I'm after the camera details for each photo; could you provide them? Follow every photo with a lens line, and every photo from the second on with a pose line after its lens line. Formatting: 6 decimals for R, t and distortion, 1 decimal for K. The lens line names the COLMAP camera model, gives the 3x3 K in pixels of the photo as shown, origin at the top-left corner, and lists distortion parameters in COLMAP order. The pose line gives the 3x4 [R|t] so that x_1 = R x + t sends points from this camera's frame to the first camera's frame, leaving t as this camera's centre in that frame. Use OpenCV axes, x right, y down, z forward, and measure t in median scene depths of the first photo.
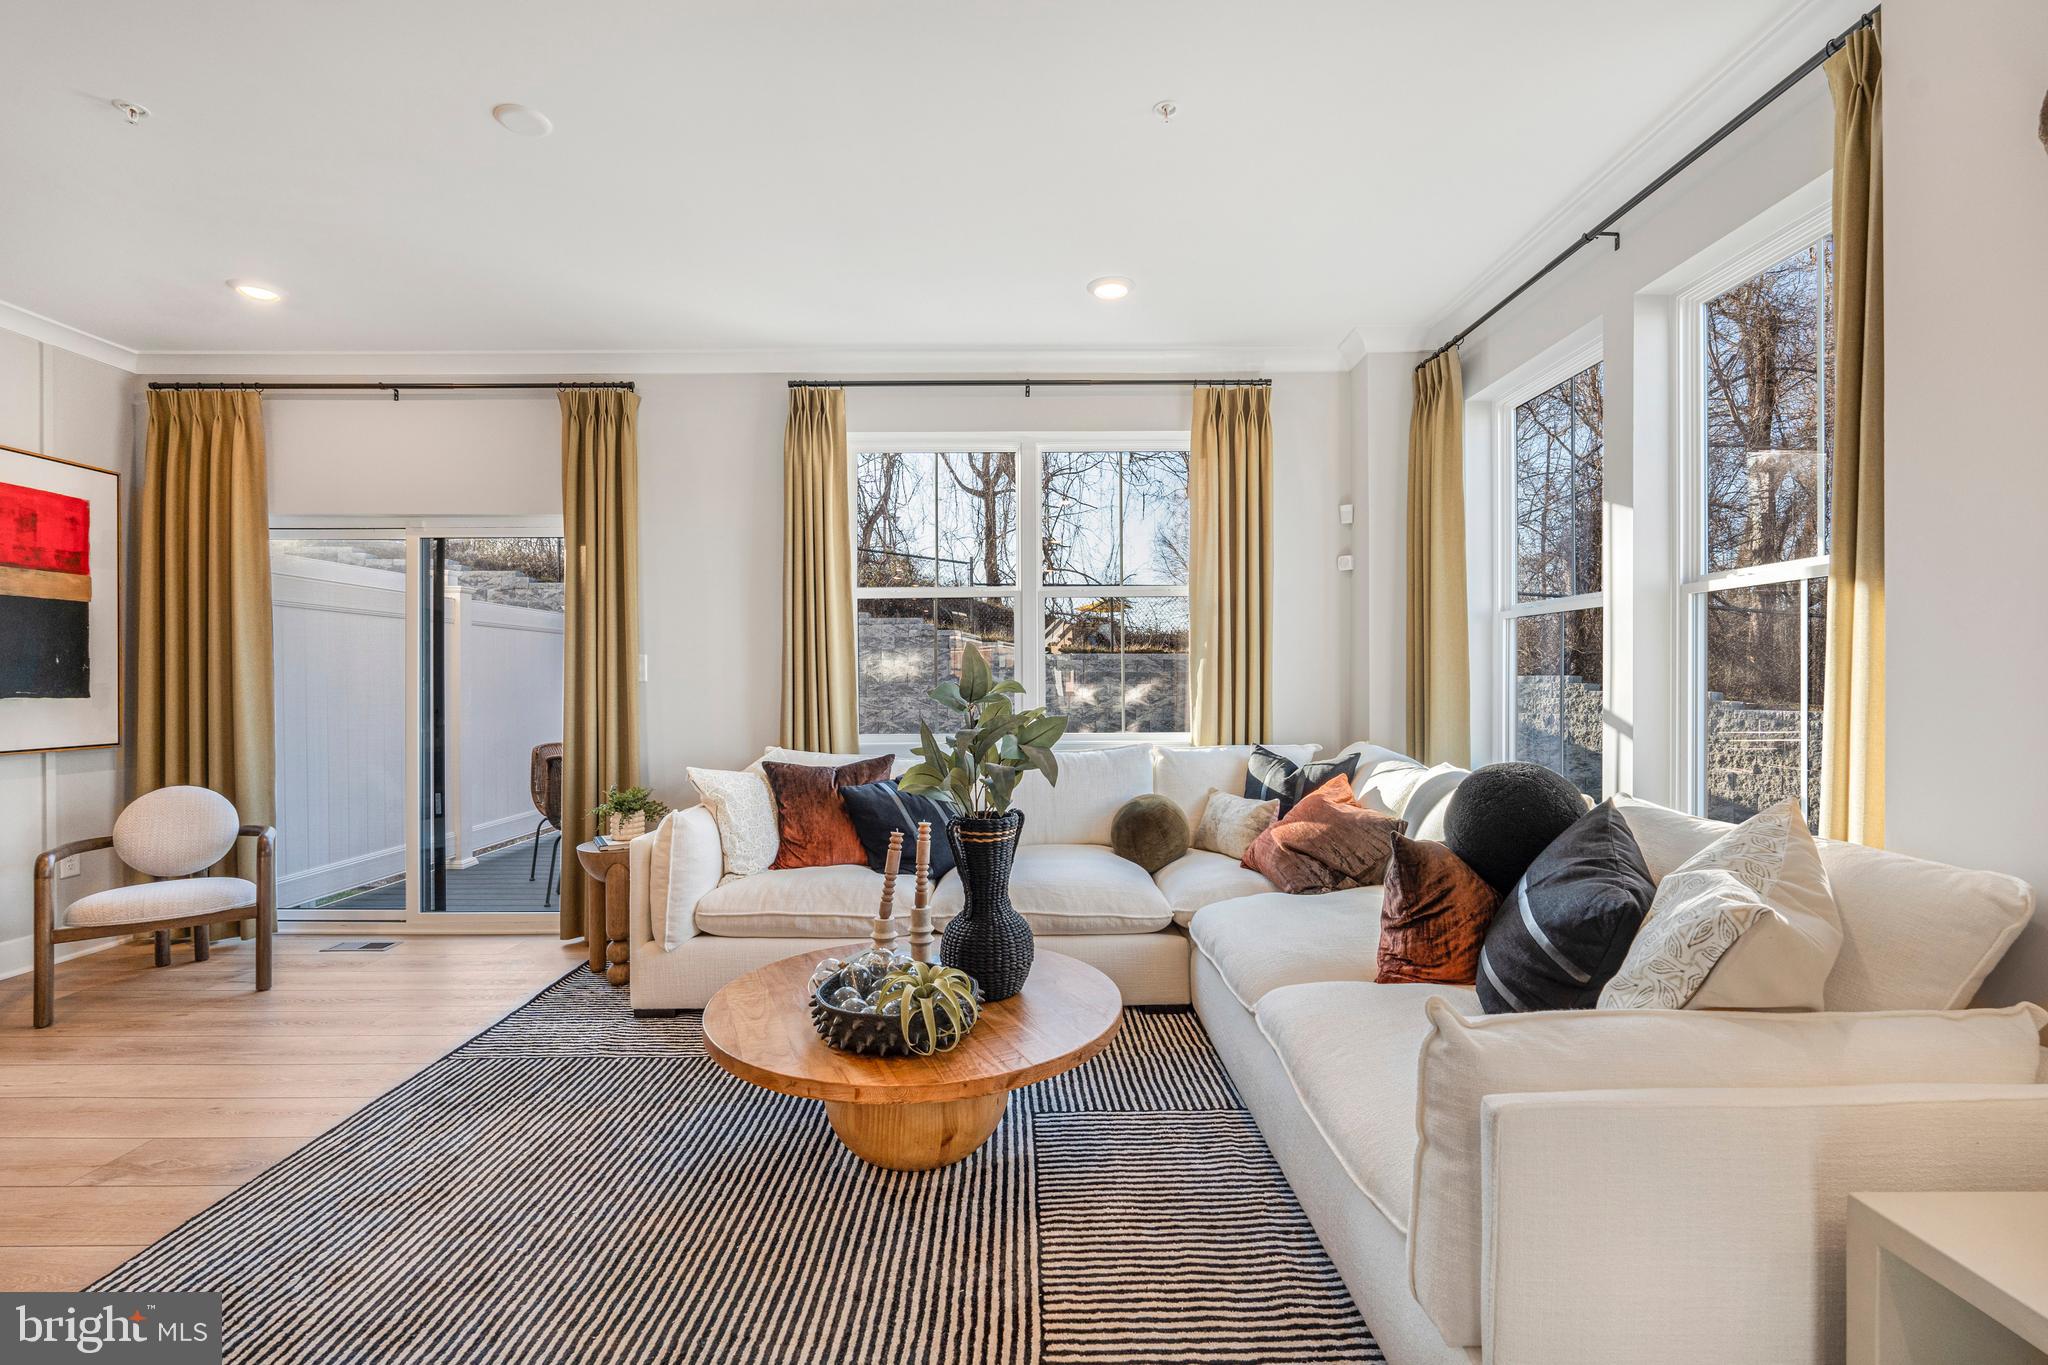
lens RADIAL K [[924.5, 0, 1024.0], [0, 924.5, 682.5], [0, 0, 1]] dist [-0.002720, -0.000572]
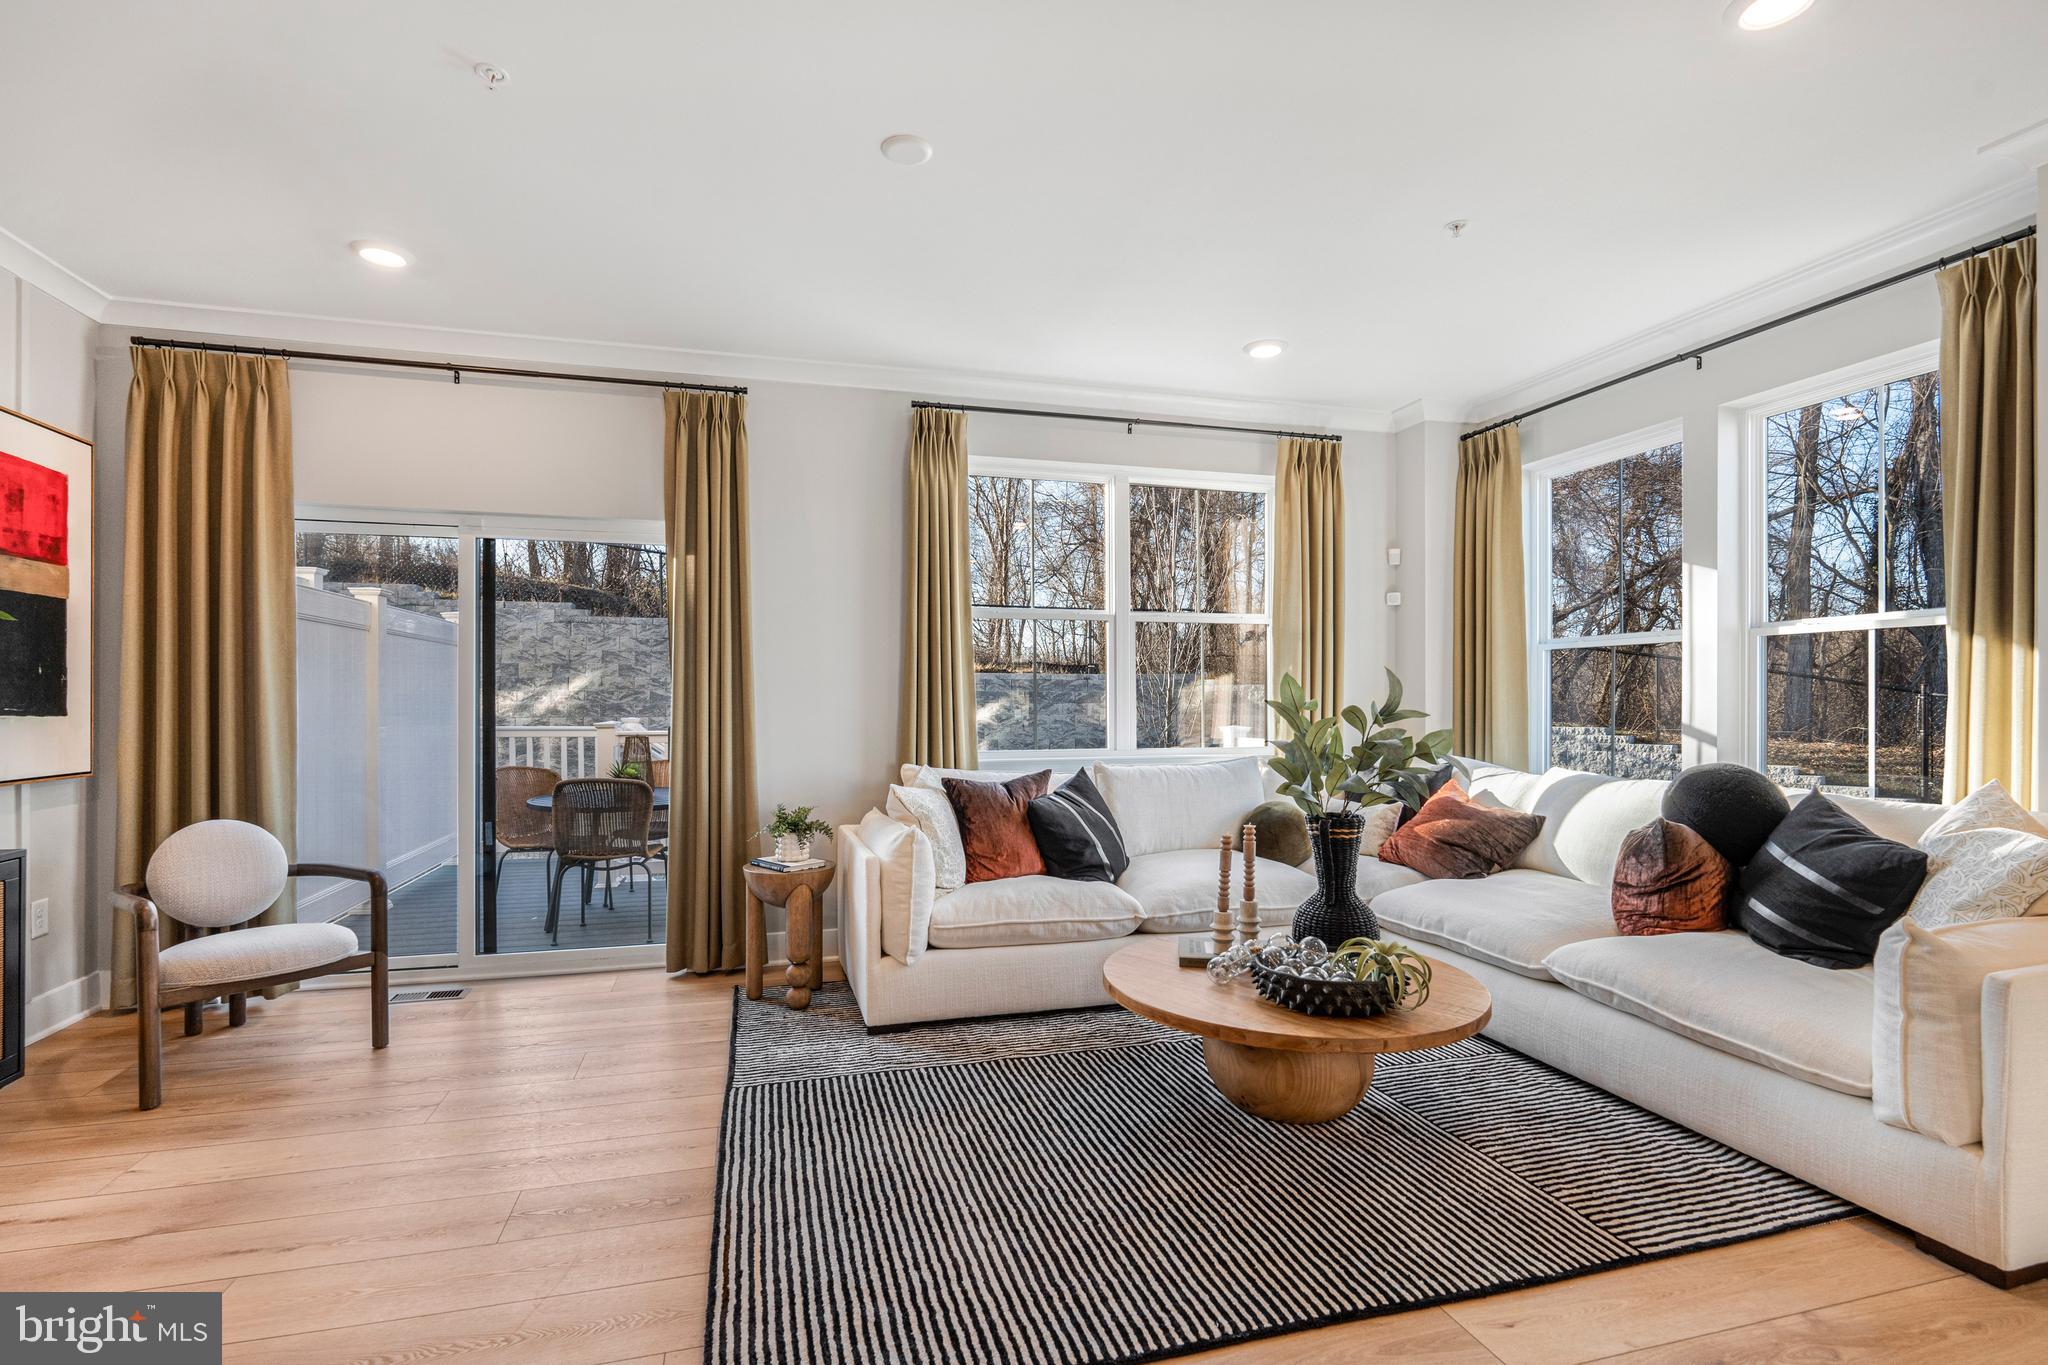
lens RADIAL K [[953.9, 0, 1015.1], [0, 953.9, 697.4], [0, 0, 1]] dist [0.000138, -0.000658]
pose [[0.967063, 0.004384, 0.254498, -0.439879], [-0.003219, 0.999982, -0.004993, 0.001433], [-0.254515, 0.004009, 0.967060, -0.034263]]
